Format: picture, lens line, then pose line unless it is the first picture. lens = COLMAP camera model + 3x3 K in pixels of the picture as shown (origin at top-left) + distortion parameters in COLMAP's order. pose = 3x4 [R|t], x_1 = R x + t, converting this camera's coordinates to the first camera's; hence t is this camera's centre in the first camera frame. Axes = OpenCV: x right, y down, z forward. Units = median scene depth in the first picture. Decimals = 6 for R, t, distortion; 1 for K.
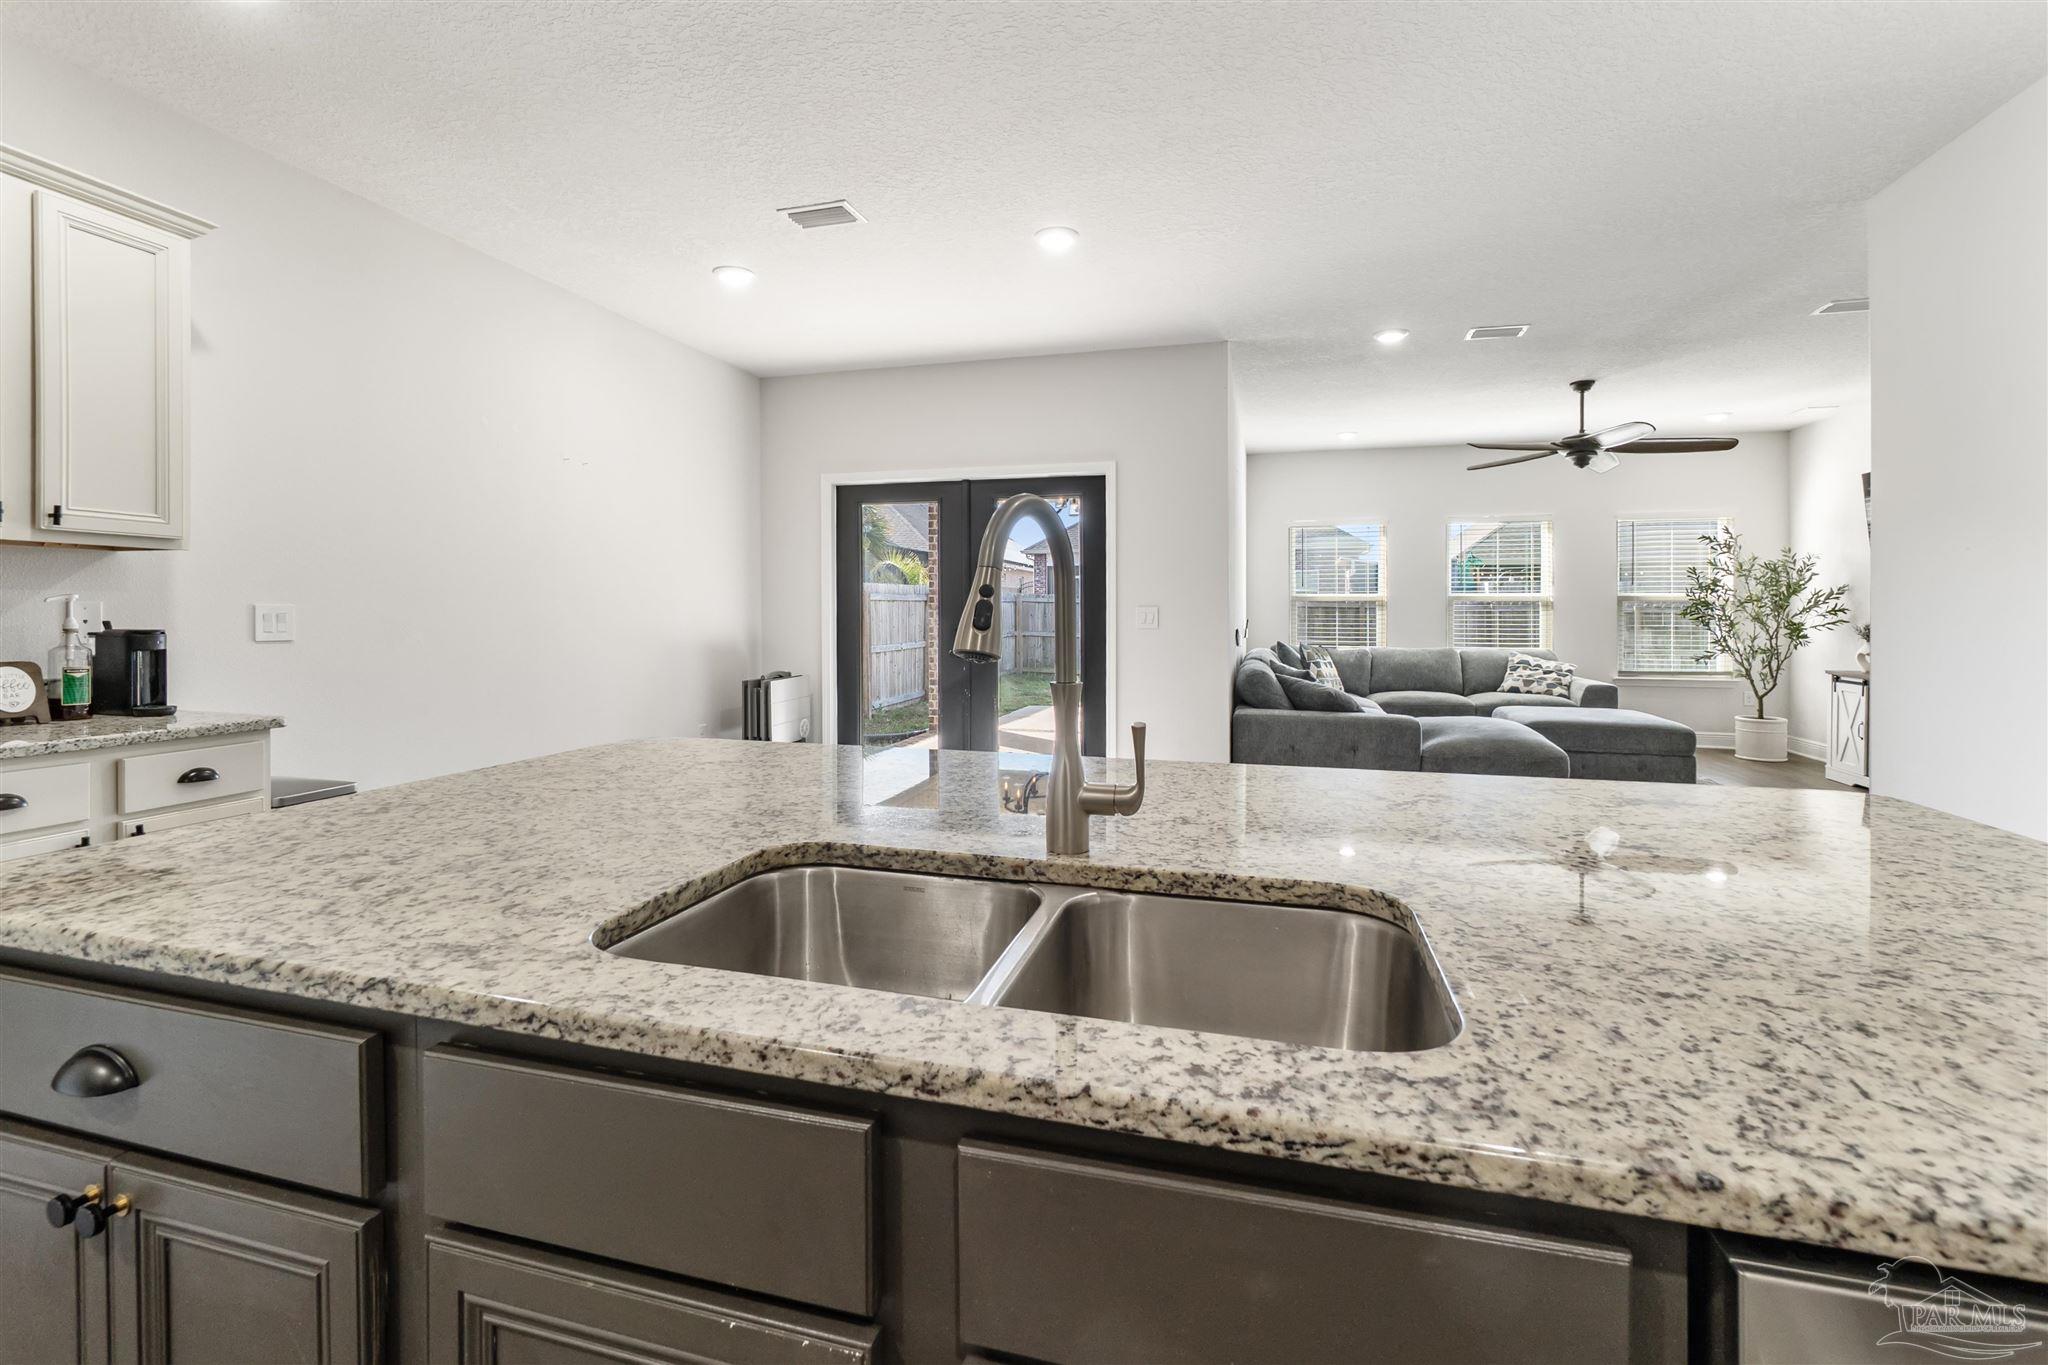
lens RADIAL K [[902.9, 0, 1022.2], [0, 902.9, 605.3], [0, 0, 1]] dist [-0.002639, -0.000562]
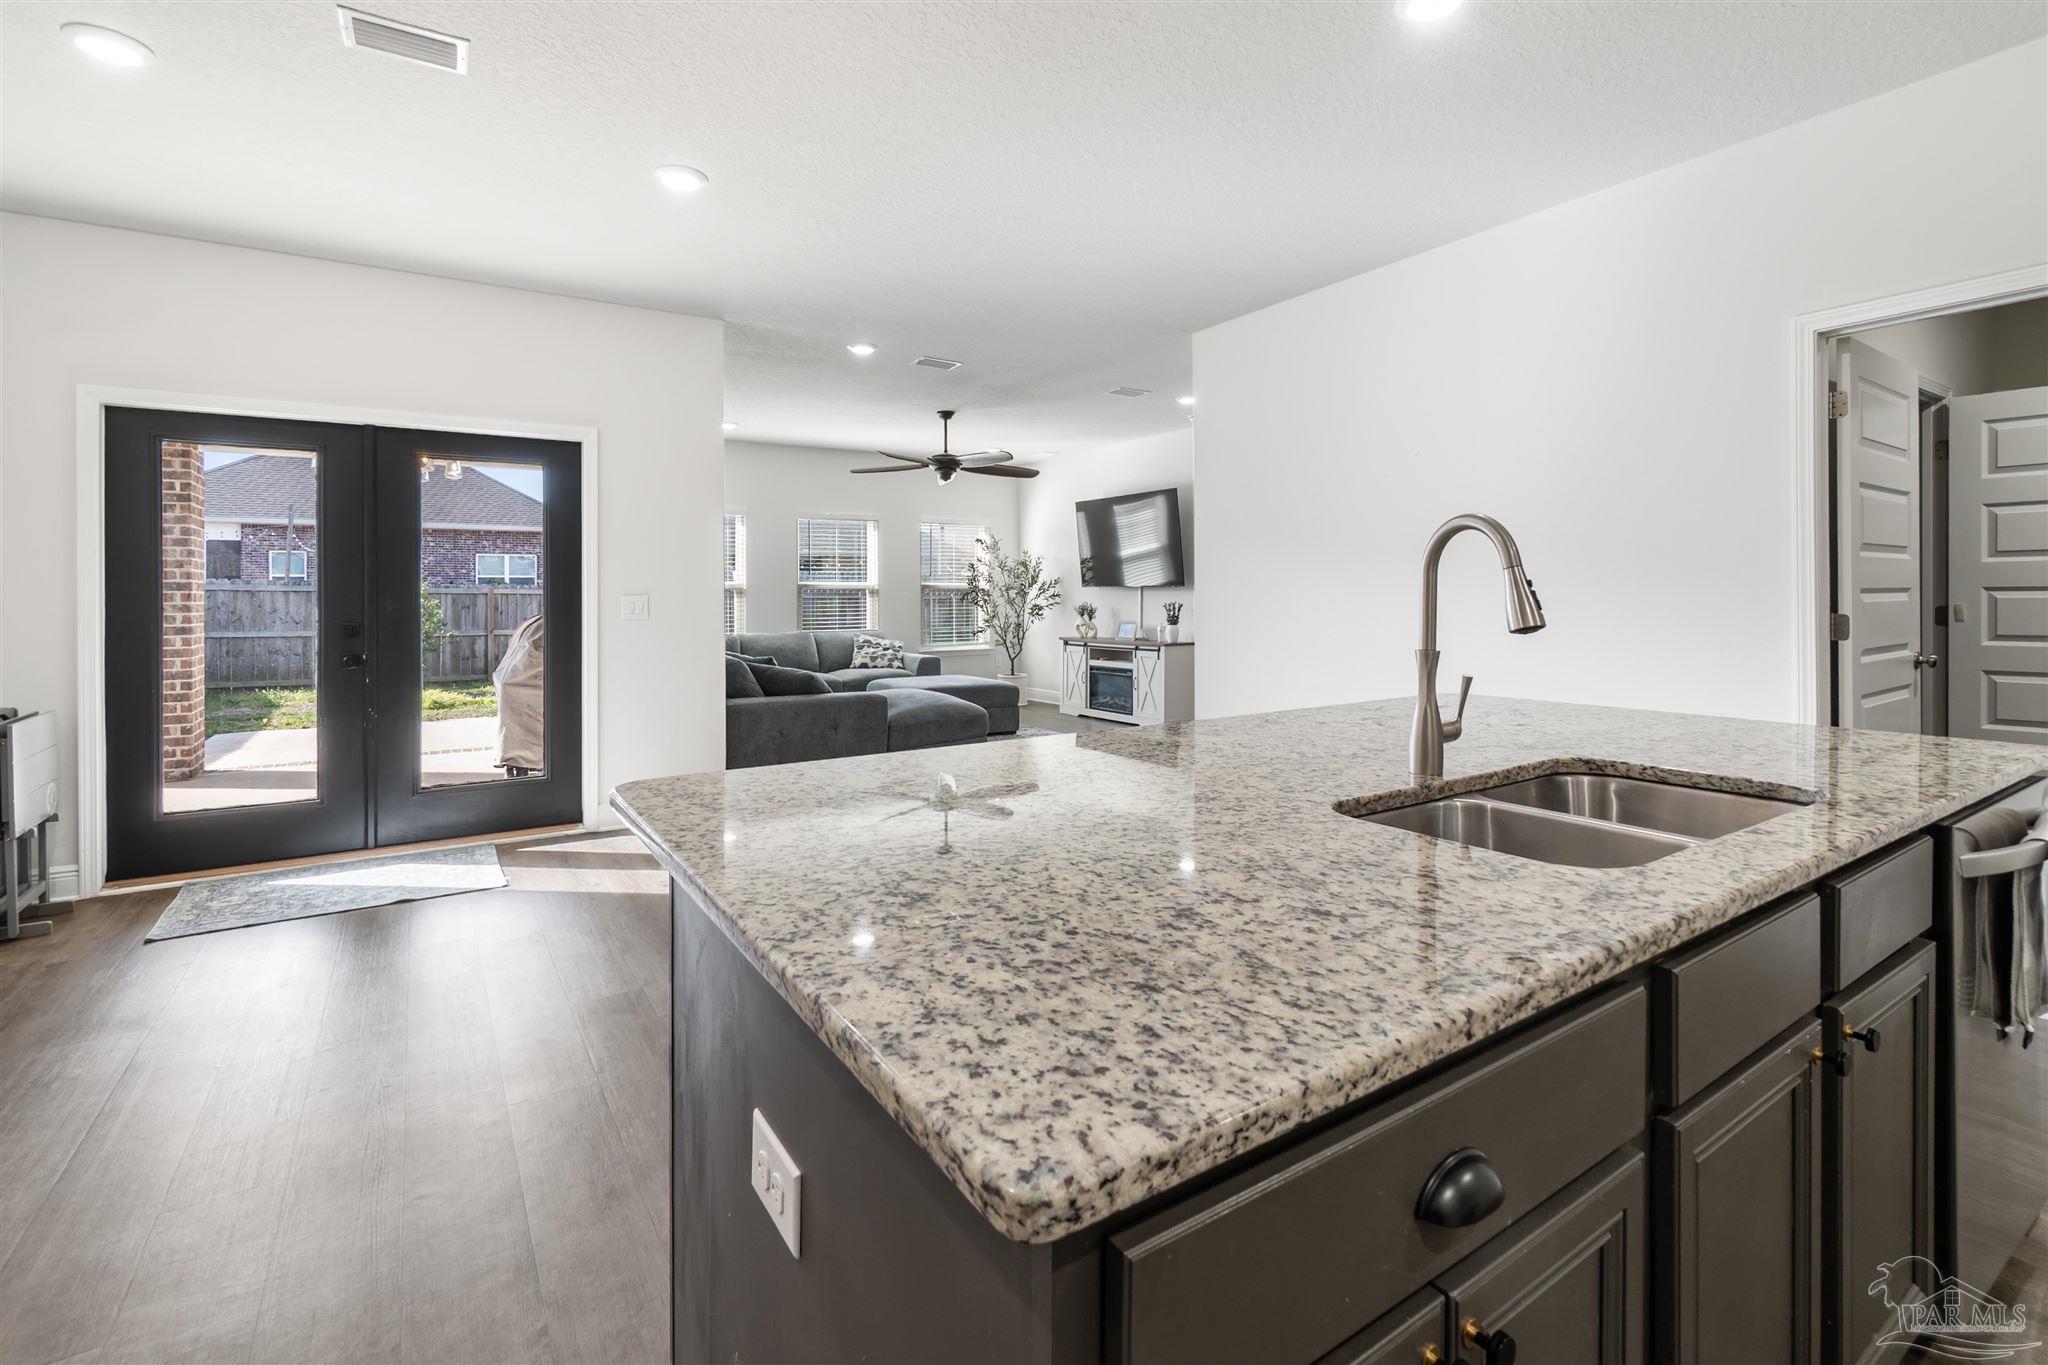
lens RADIAL K [[910.3, 0, 1021.2], [0, 910.3, 591.6], [0, 0, 1]] dist [-0.005340, -0.000277]
pose [[0.659278, -0.002419, 0.751896, -0.247763], [0.003626, 0.999993, 0.000038, -0.000667], [-0.751891, 0.002701, 0.659282, 0.100384]]
